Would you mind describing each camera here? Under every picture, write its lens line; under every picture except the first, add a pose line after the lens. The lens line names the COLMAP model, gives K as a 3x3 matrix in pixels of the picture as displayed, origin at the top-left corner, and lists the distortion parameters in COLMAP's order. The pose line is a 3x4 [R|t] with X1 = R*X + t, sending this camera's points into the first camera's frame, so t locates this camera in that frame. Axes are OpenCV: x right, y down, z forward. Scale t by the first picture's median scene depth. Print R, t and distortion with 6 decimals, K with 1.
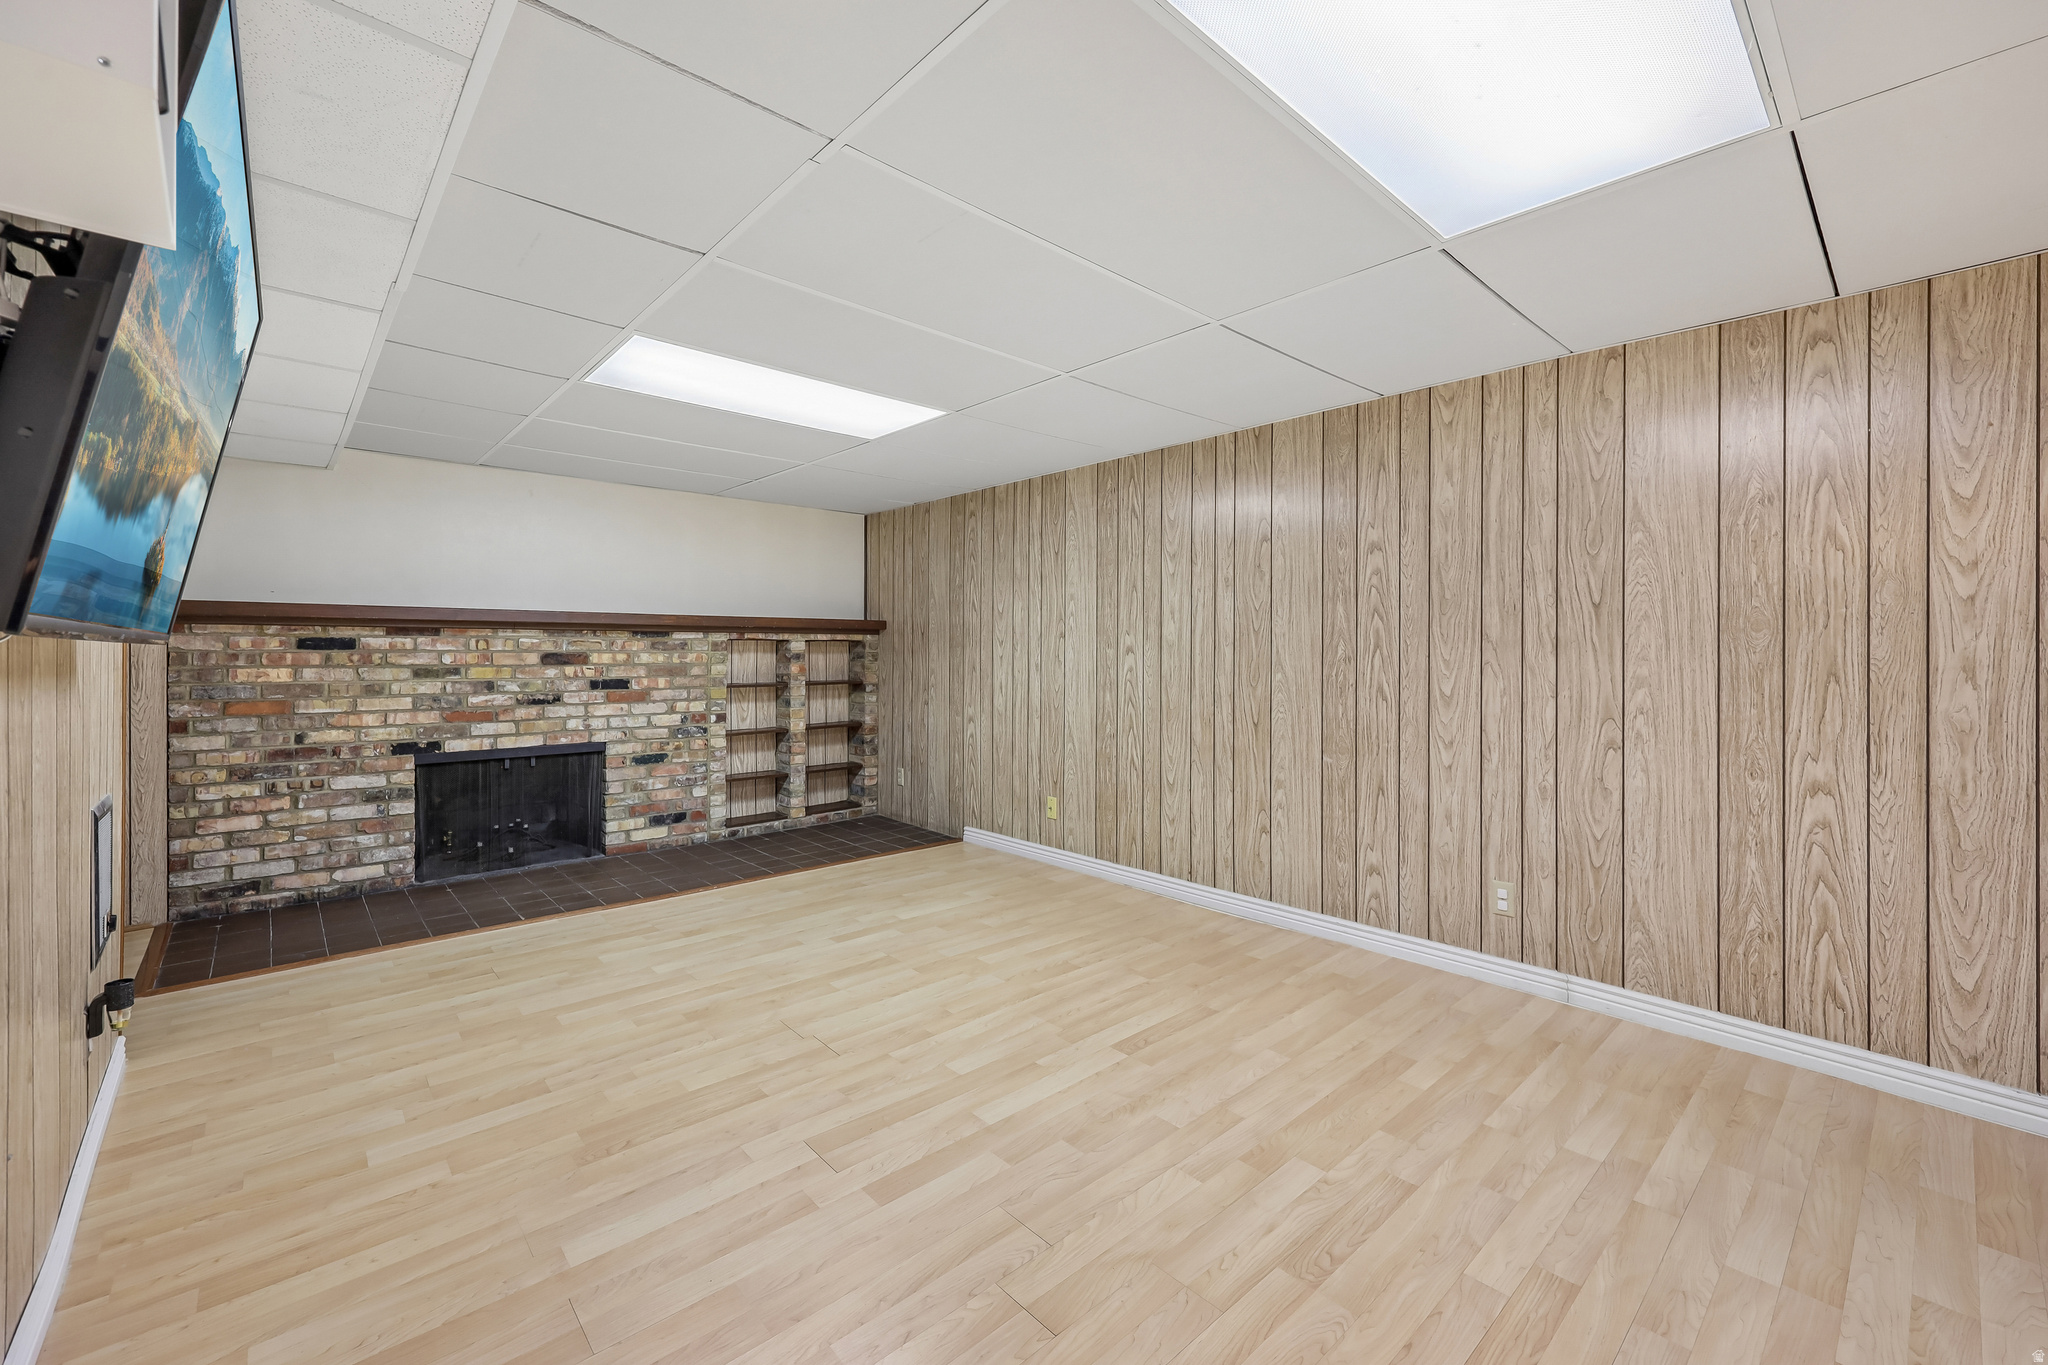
lens RADIAL K [[837.2, 0, 1016.5], [0, 837.2, 641.9], [0, 0, 1]] dist [0.004356, -0.000073]
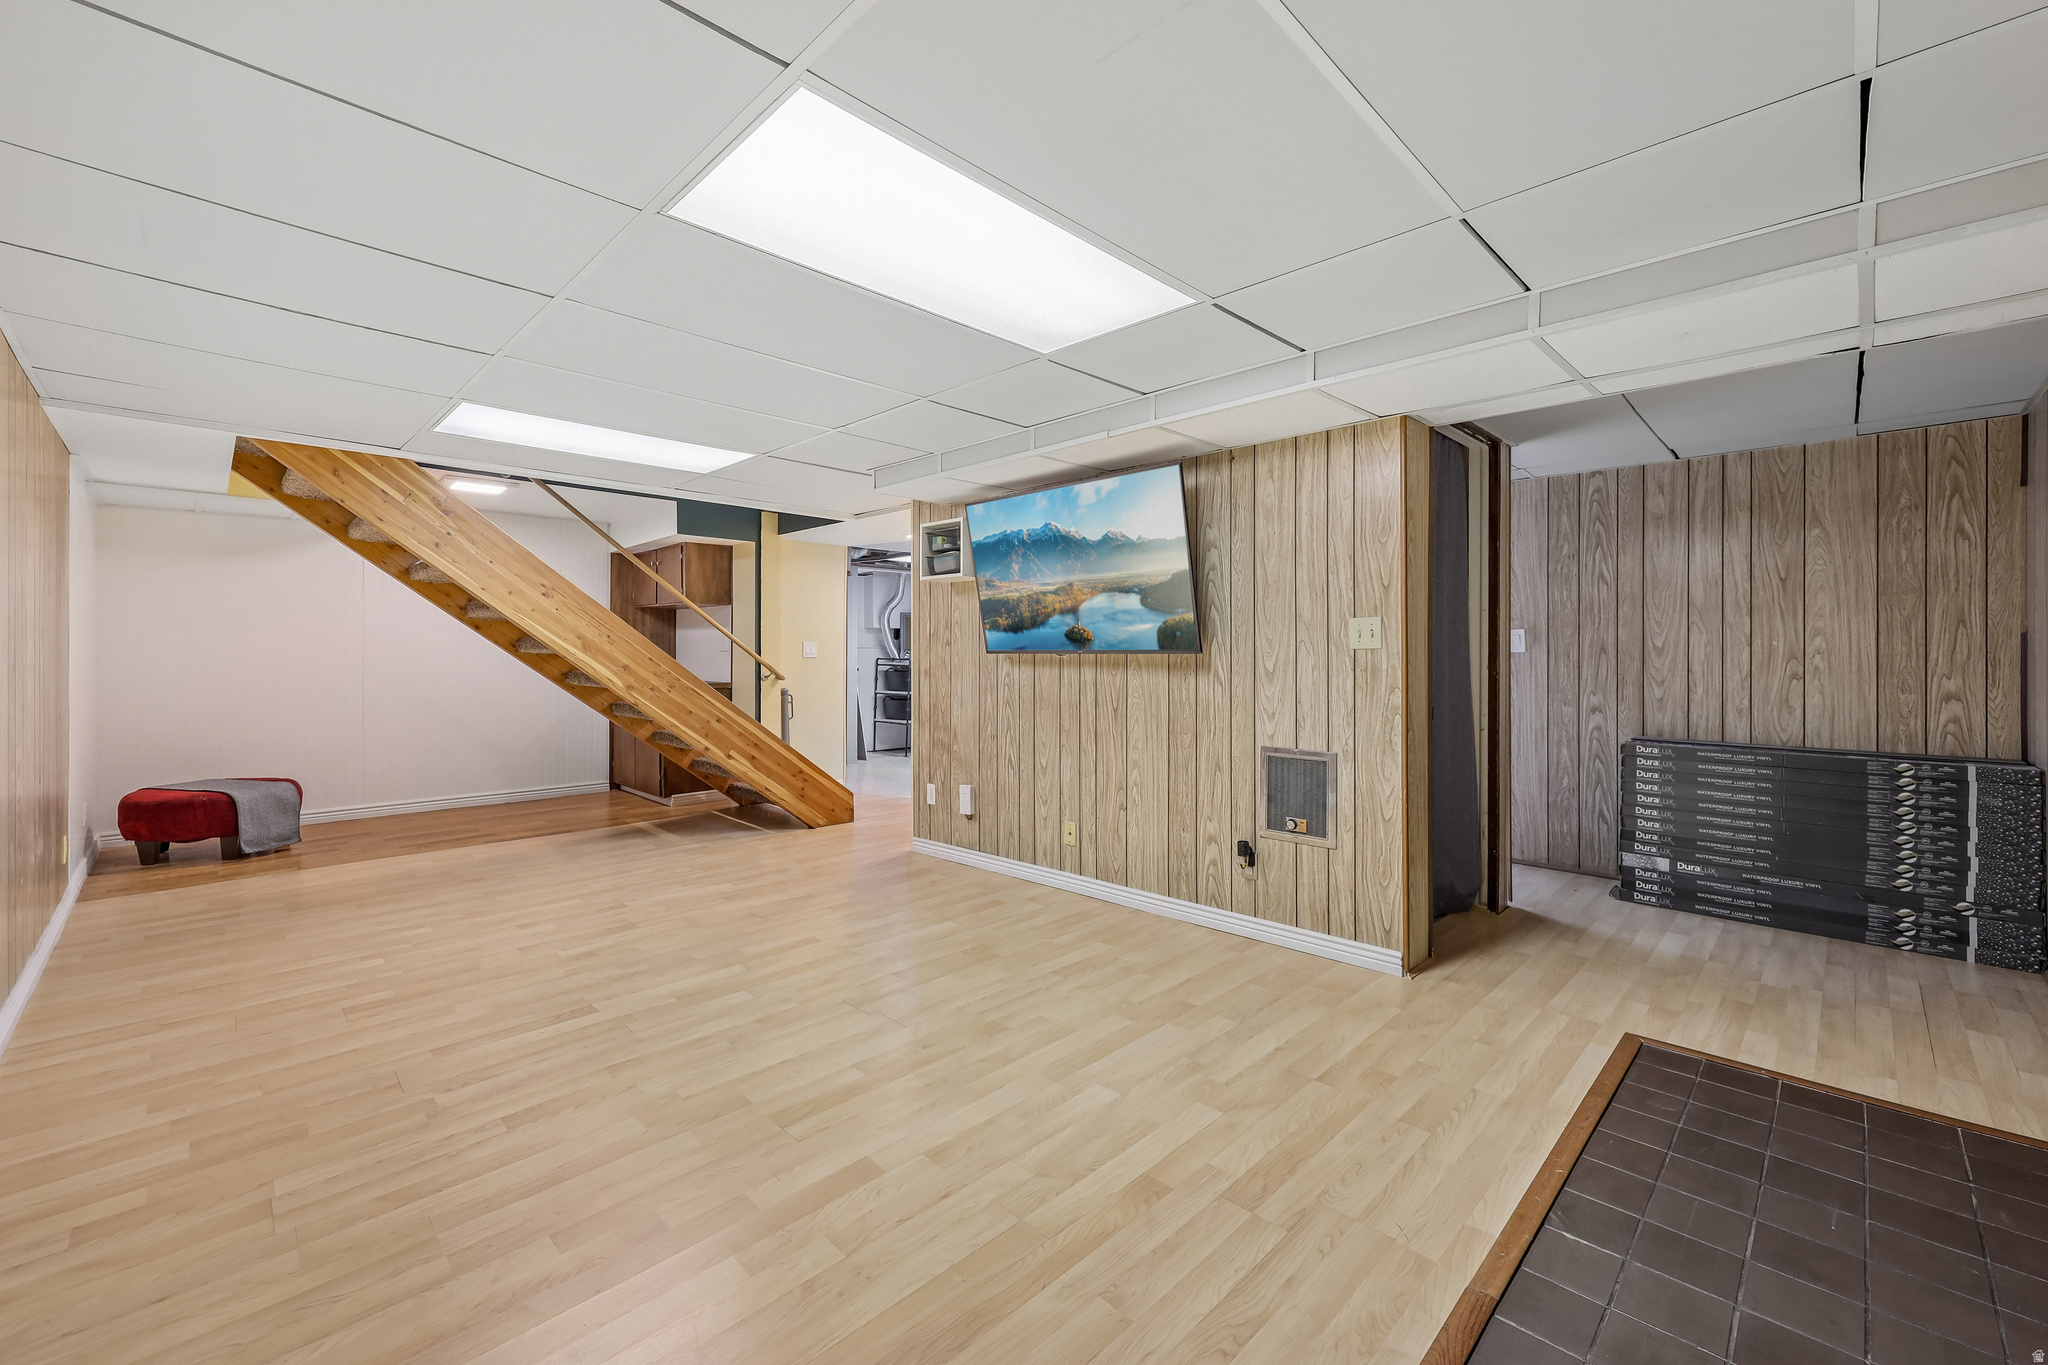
lens RADIAL K [[837.2, 0, 1019.4], [0, 837.2, 669.6], [0, 0, 1]] dist [0.004356, -0.000073]
pose [[-0.998748, 0.002131, -0.049970, -0.272649], [0.001833, 0.999980, 0.006010, 0.015572], [0.049982, 0.005911, -0.998733, 1.485271]]
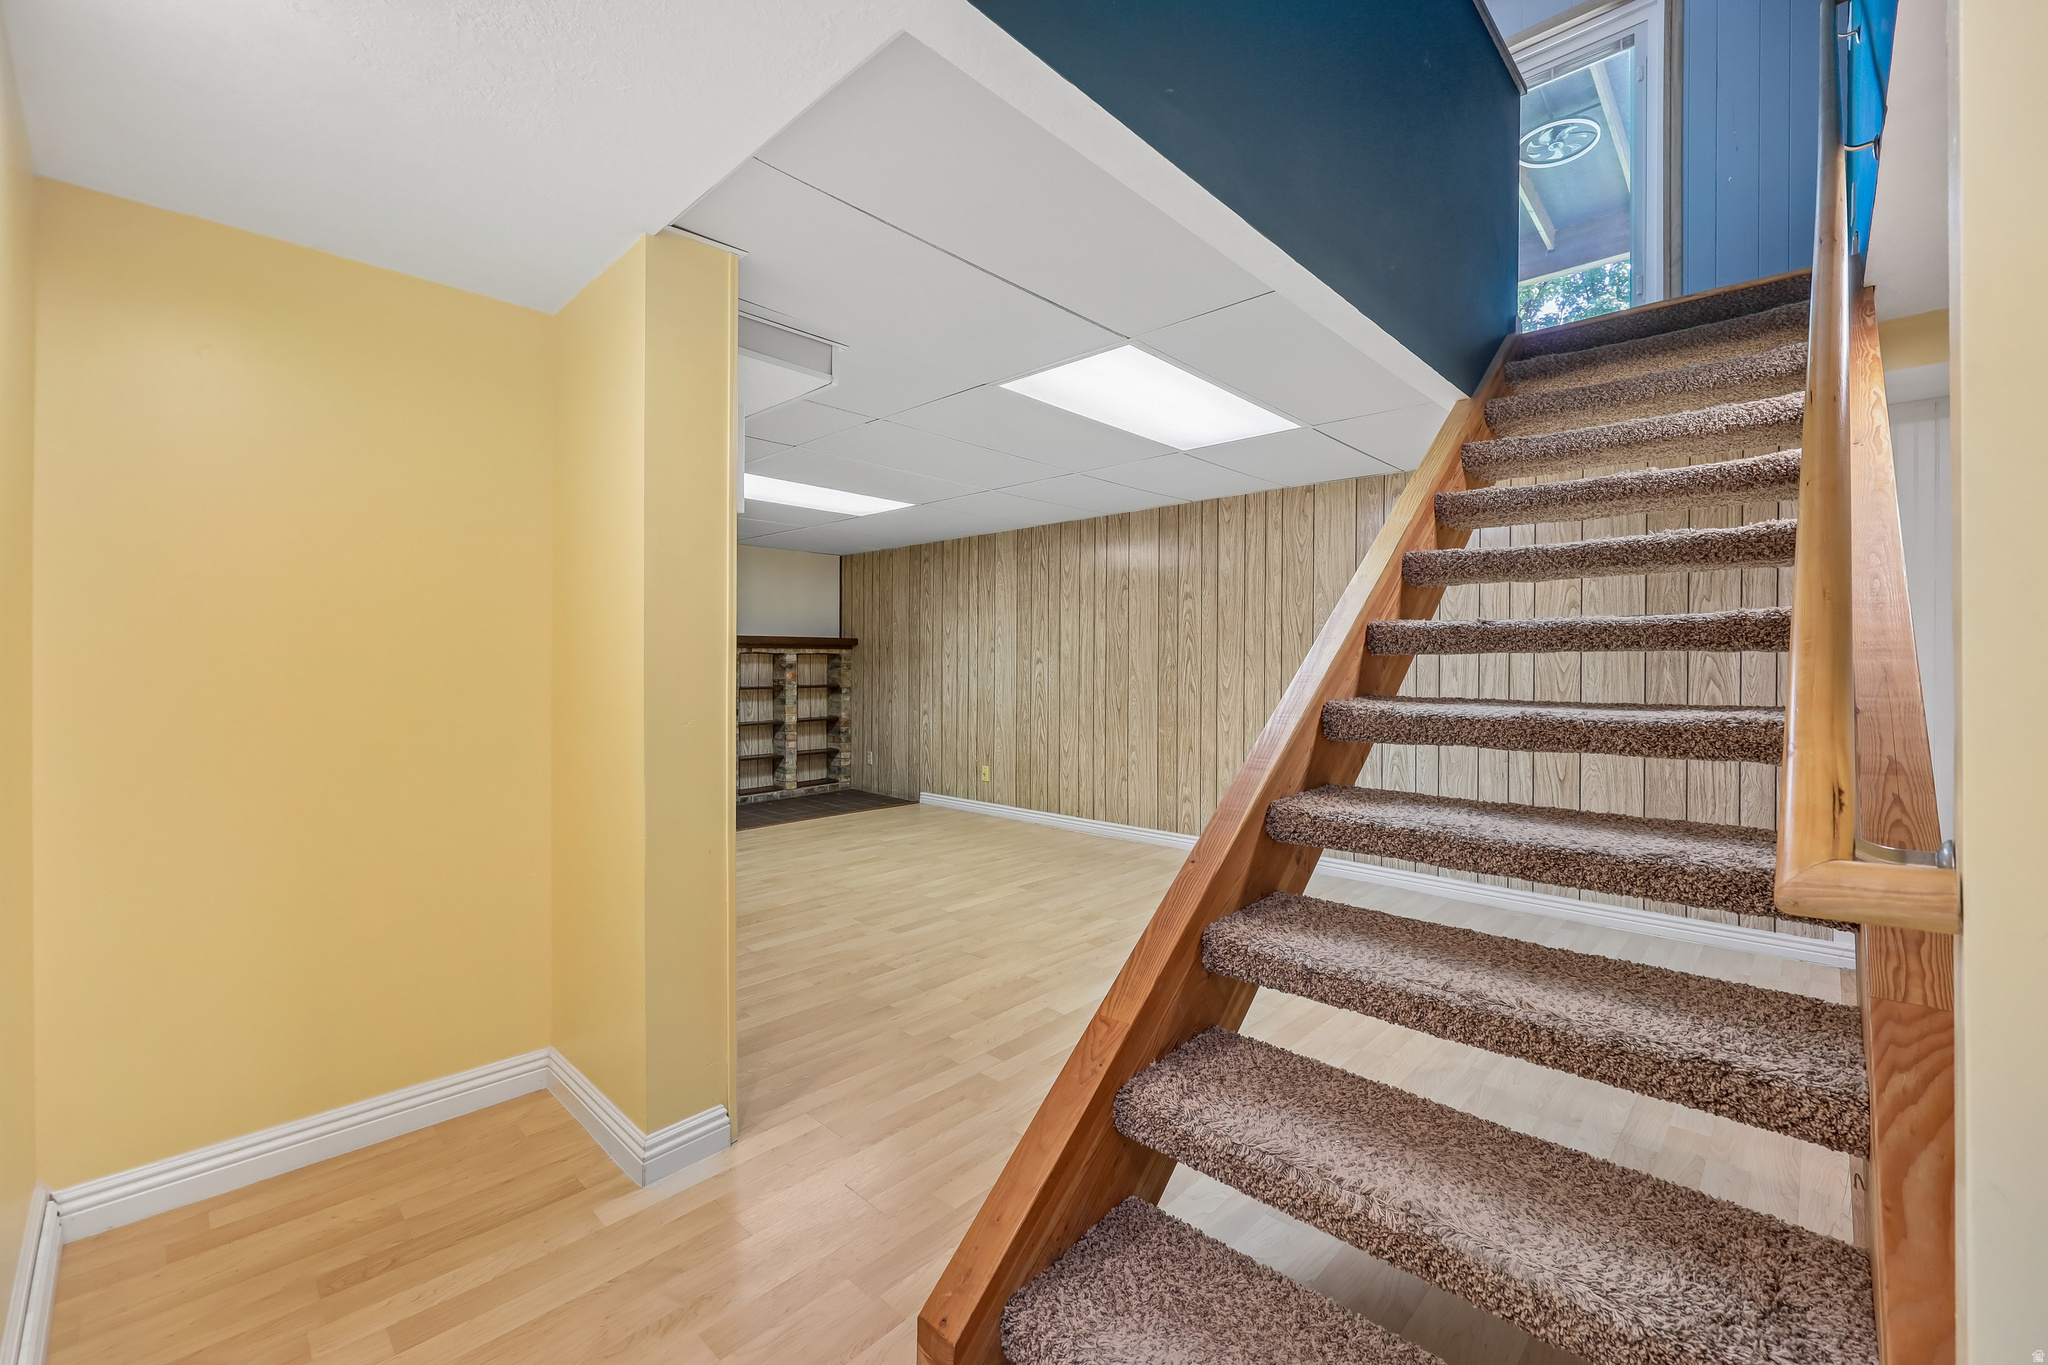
lens RADIAL K [[837.2, 0, 1019.5], [0, 837.2, 652.6], [0, 0, 1]] dist [0.004356, -0.000073]
pose [[0.996873, 0.000790, 0.079021, -0.014523], [-0.000637, 0.999998, -0.001957, -0.002199], [-0.079022, 0.001901, 0.996871, -0.517491]]
